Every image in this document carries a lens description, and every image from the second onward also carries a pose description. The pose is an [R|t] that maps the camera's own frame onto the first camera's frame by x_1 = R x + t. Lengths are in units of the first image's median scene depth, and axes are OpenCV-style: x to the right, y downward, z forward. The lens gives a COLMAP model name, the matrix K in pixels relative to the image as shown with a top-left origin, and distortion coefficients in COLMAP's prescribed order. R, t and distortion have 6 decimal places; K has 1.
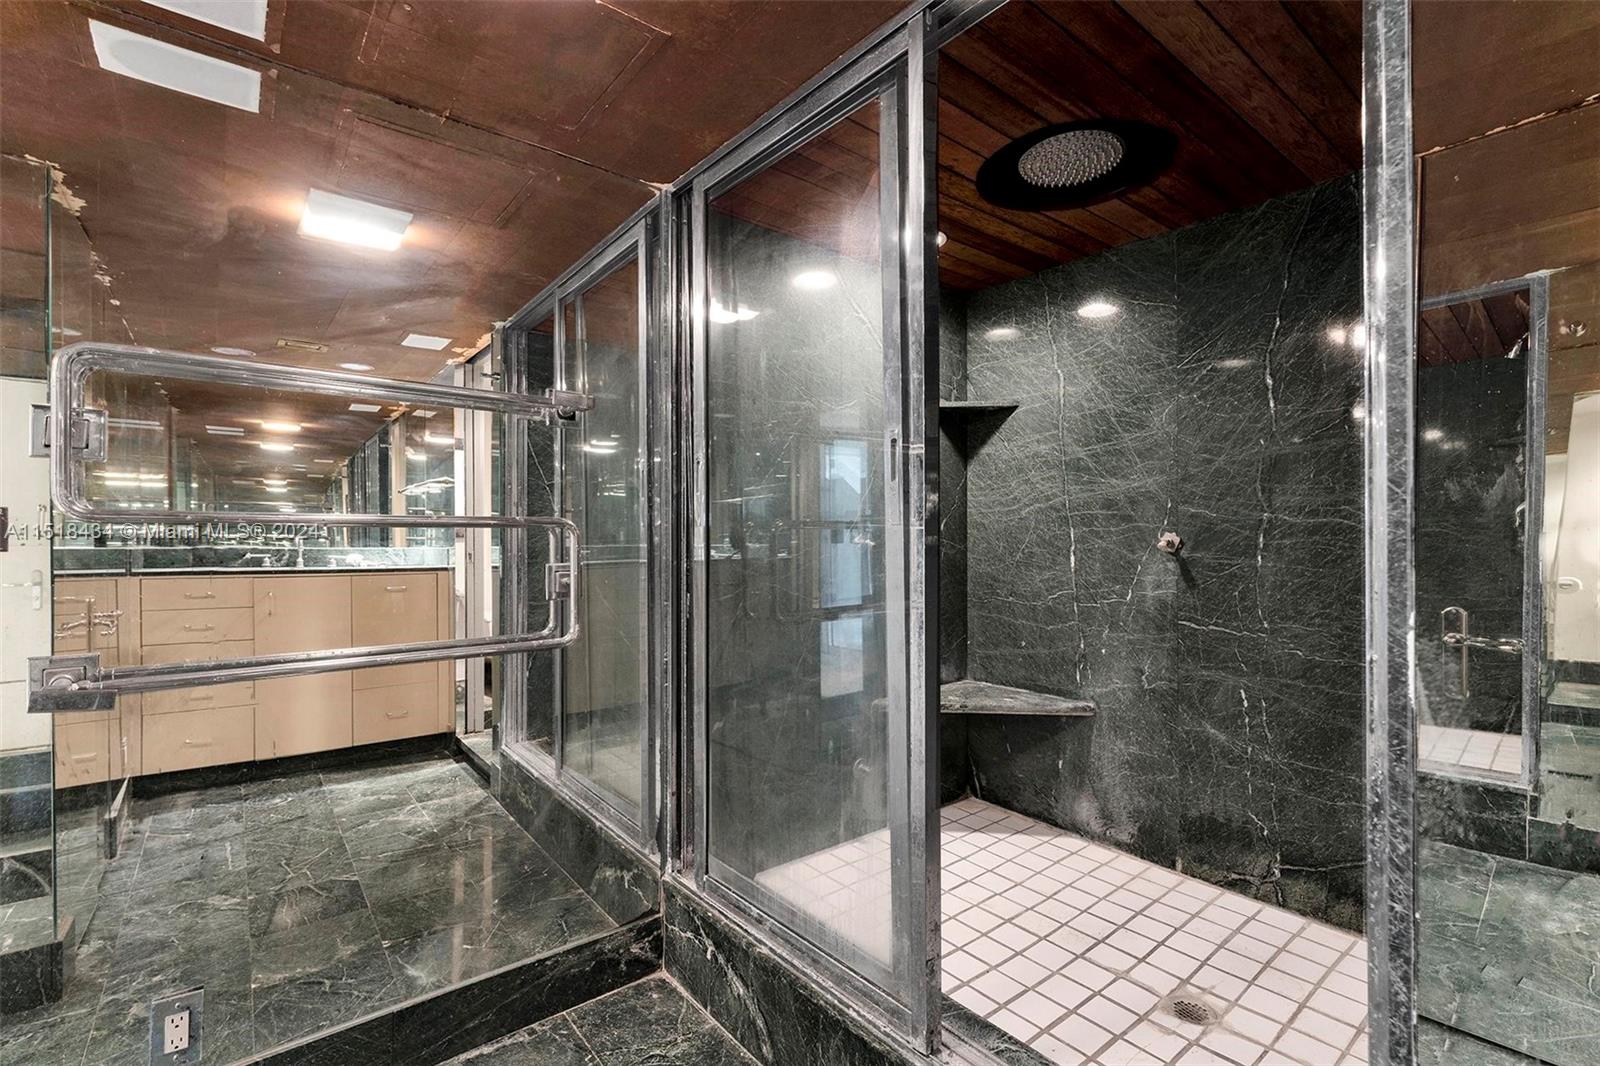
lens RADIAL K [[737.4, 0, 808.2], [0, 737.4, 528.0], [0, 0, 1]] dist [0.016927, -0.000029]
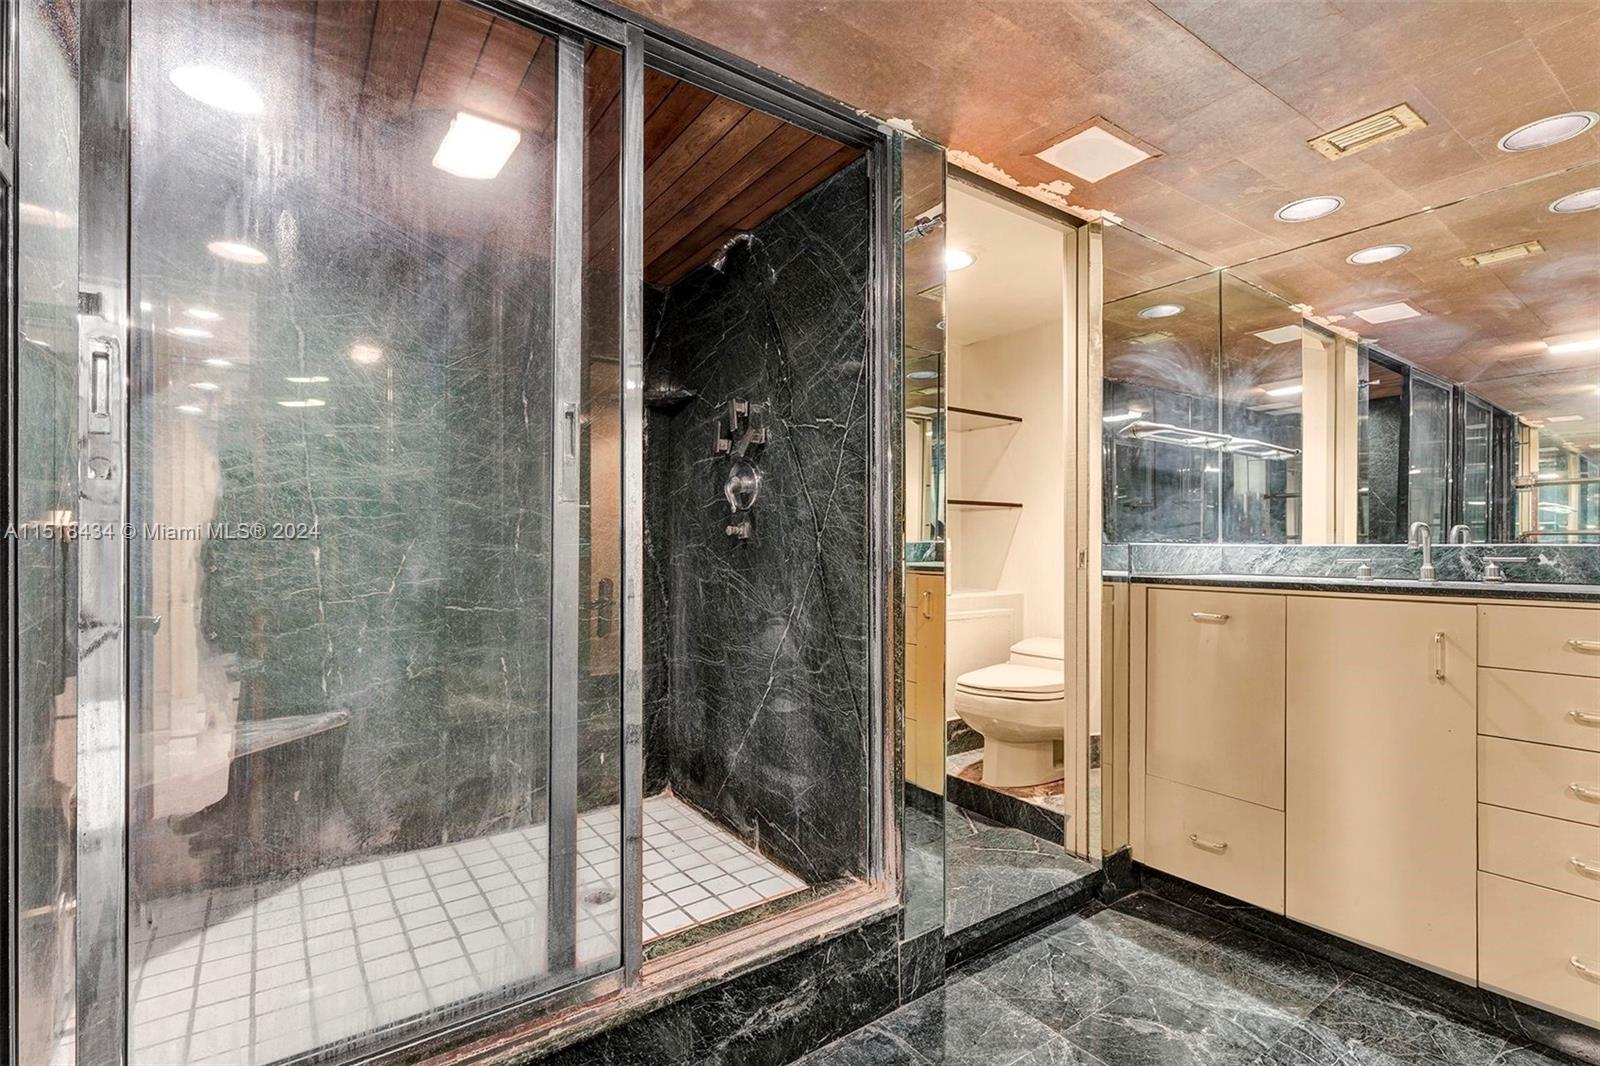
lens RADIAL K [[737.4, 0, 806.4], [0, 737.4, 547.8], [0, 0, 1]] dist [0.016927, -0.000029]
pose [[0.069418, 0.002294, 0.997585, -0.499178], [-0.003095, 0.999993, -0.002085, 0.040527], [-0.997583, -0.002943, 0.069424, 0.394585]]
